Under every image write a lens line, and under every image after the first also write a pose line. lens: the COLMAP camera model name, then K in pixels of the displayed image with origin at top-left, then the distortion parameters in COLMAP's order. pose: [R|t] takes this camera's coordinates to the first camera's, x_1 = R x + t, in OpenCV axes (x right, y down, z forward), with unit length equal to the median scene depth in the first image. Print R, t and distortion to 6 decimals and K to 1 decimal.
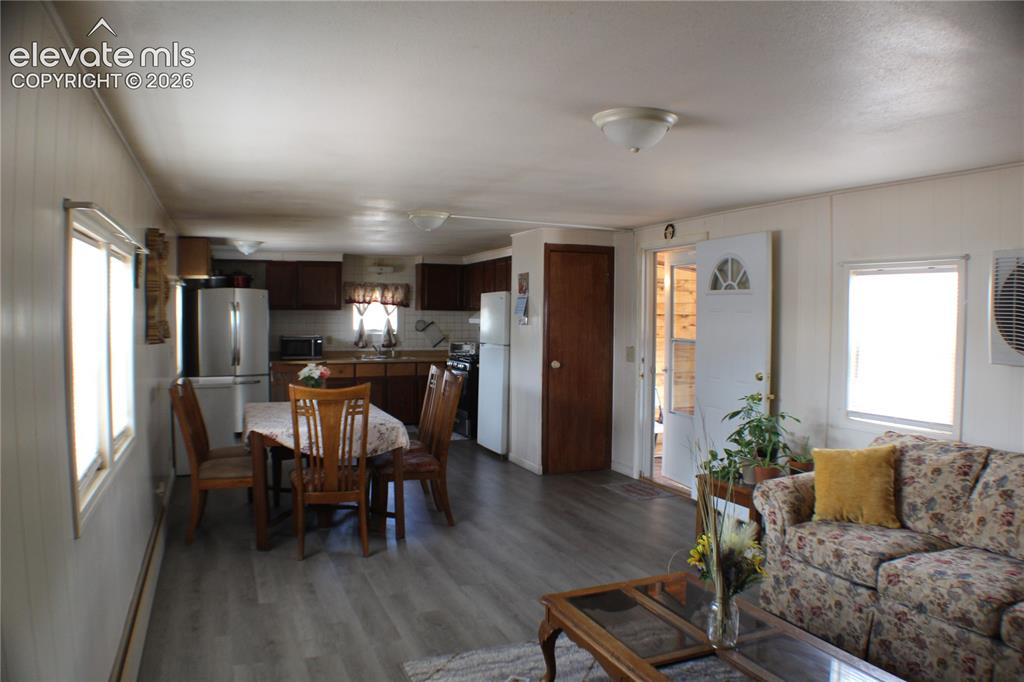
lens RADIAL K [[734.0, 0, 512.0], [0, 734.0, 341.0], [0, 0, 1]] dist [-0.250916, 0.113139]
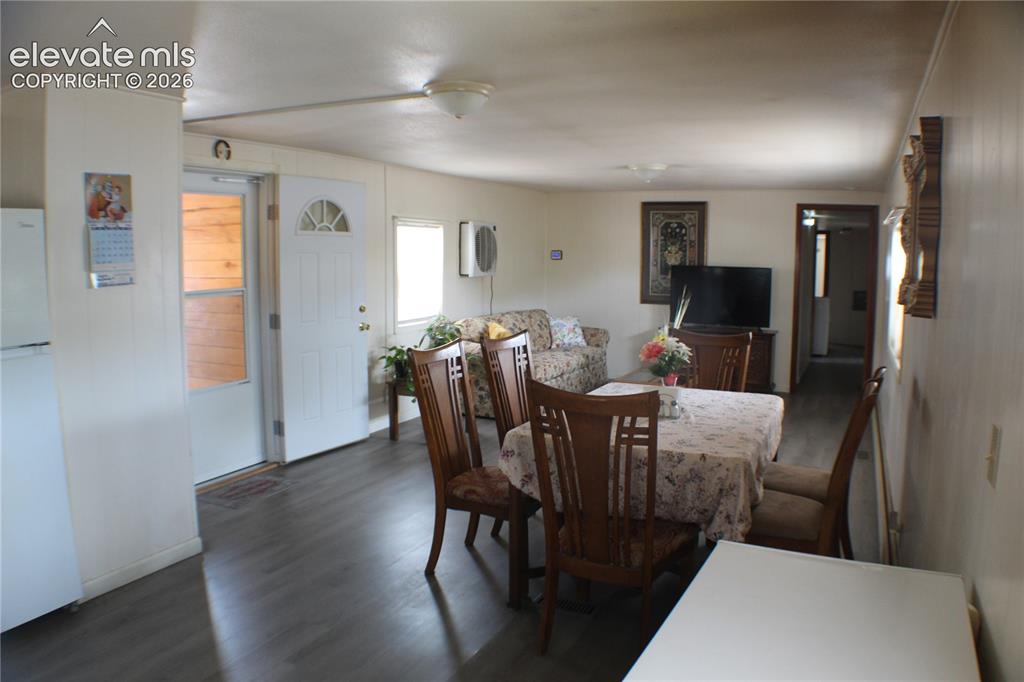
lens RADIAL K [[734.0, 0, 512.0], [0, 734.0, 341.0], [0, 0, 1]] dist [-0.250916, 0.113139]
pose [[-0.671190, -0.094762, 0.735204, -0.337204], [0.022144, 0.988790, 0.147664, -0.032644], [-0.740955, 0.115390, -0.661567, 0.786790]]
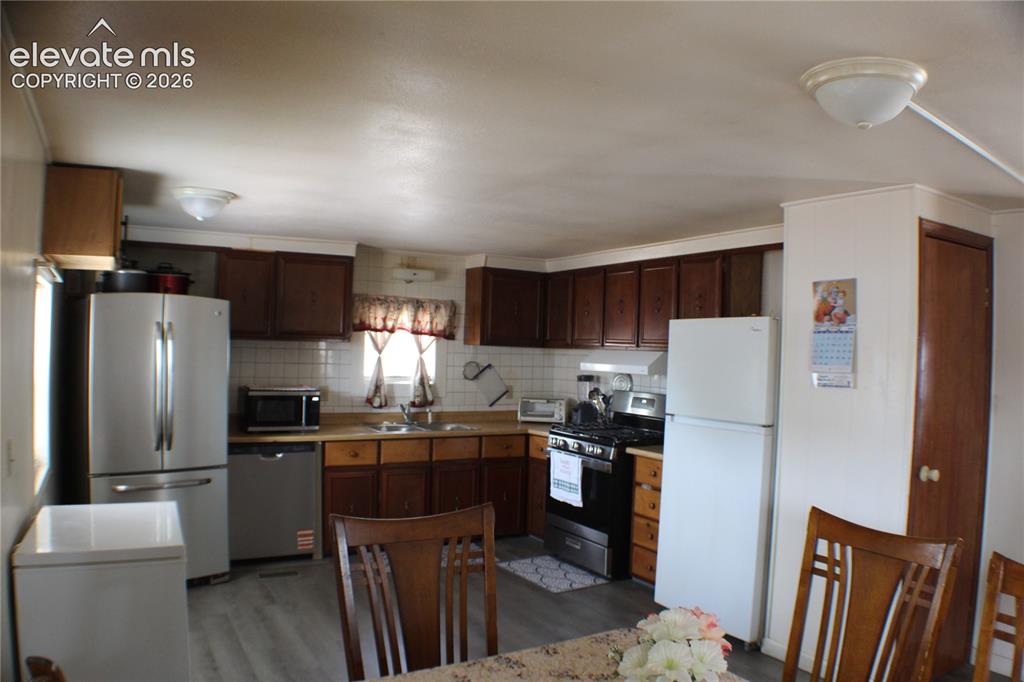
lens RADIAL K [[734.0, 0, 512.0], [0, 734.0, 341.0], [0, 0, 1]] dist [-0.250916, 0.113139]
pose [[0.990067, 0.022071, 0.138855, -0.183855], [-0.016287, 0.998957, -0.042657, -0.021079], [-0.139652, 0.039972, 0.989394, 0.410955]]
